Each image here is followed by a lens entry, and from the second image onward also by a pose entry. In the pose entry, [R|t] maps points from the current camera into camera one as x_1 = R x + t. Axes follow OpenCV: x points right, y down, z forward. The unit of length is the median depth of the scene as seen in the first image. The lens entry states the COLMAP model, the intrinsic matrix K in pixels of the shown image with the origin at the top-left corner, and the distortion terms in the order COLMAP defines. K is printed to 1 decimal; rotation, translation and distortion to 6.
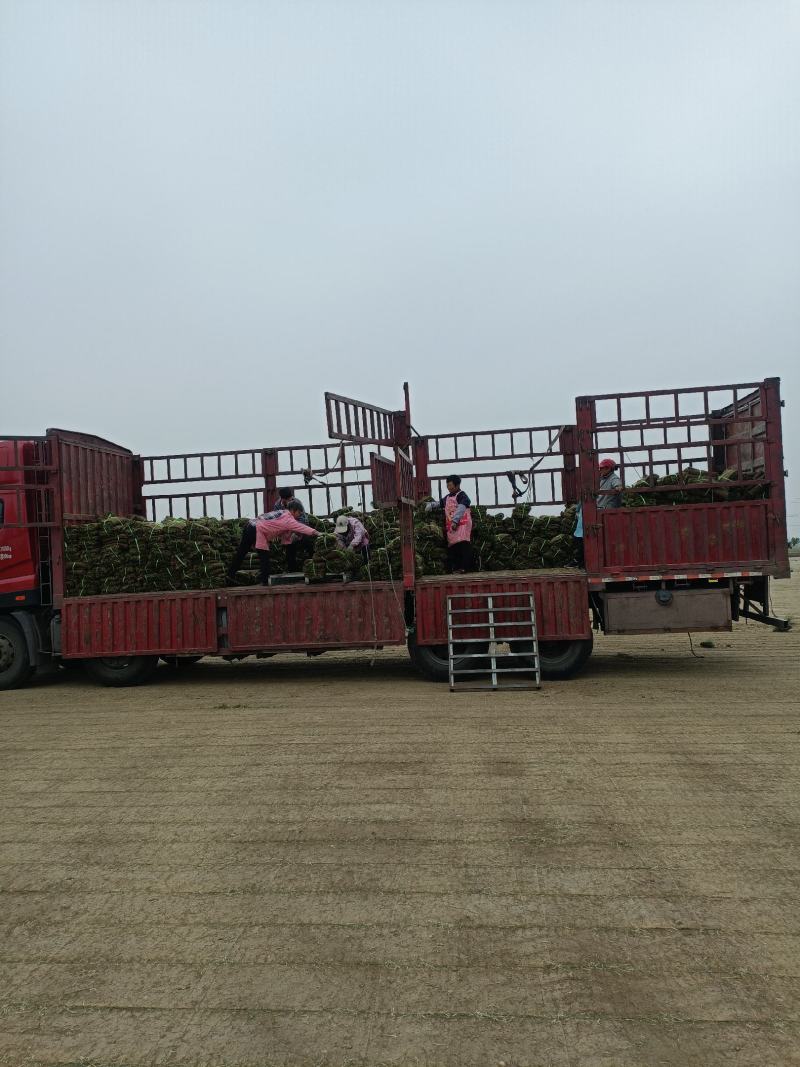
lens RADIAL K [[810.8, 0, 400.9], [0, 810.8, 517.7], [0, 0, 1]] dist [0.090991, 0.001150]
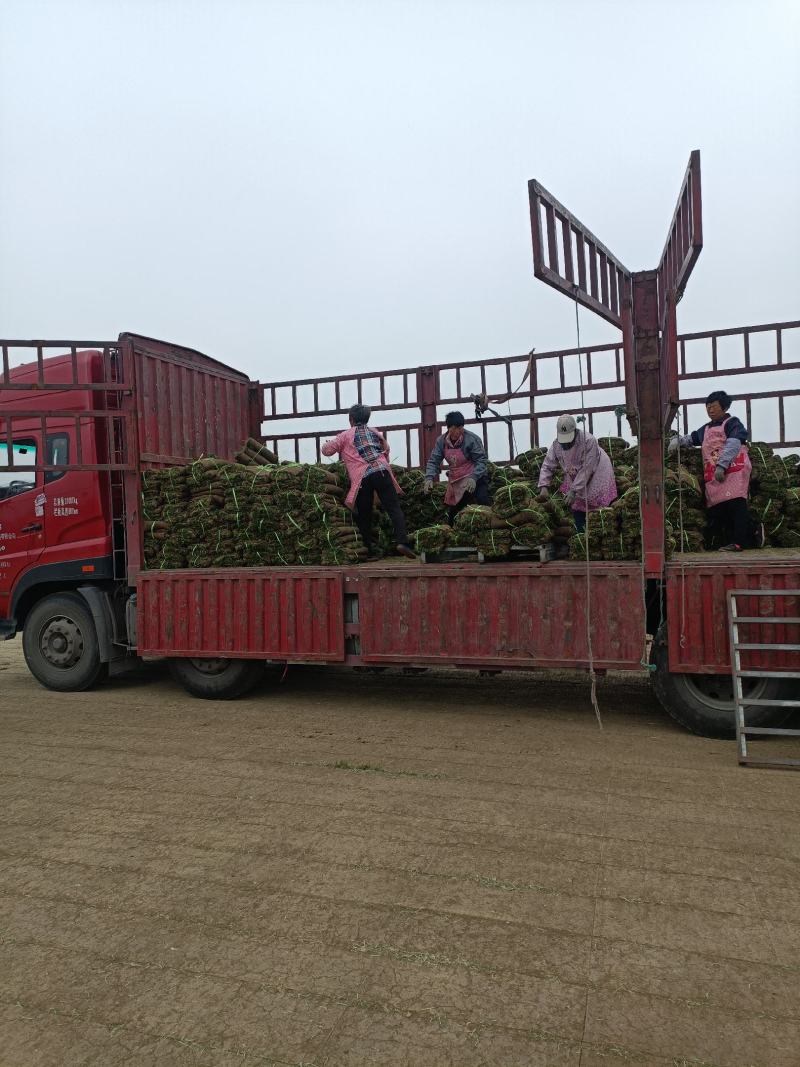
lens RADIAL K [[775.2, 0, 400.0], [0, 775.2, 533.5], [0, 0, 1]] dist [-0.001743, -0.001426]
pose [[0.978633, 0.019826, -0.204657, -0.053016], [-0.007624, 0.998155, 0.060239, 0.022994], [0.205473, -0.057392, 0.976978, 0.391797]]
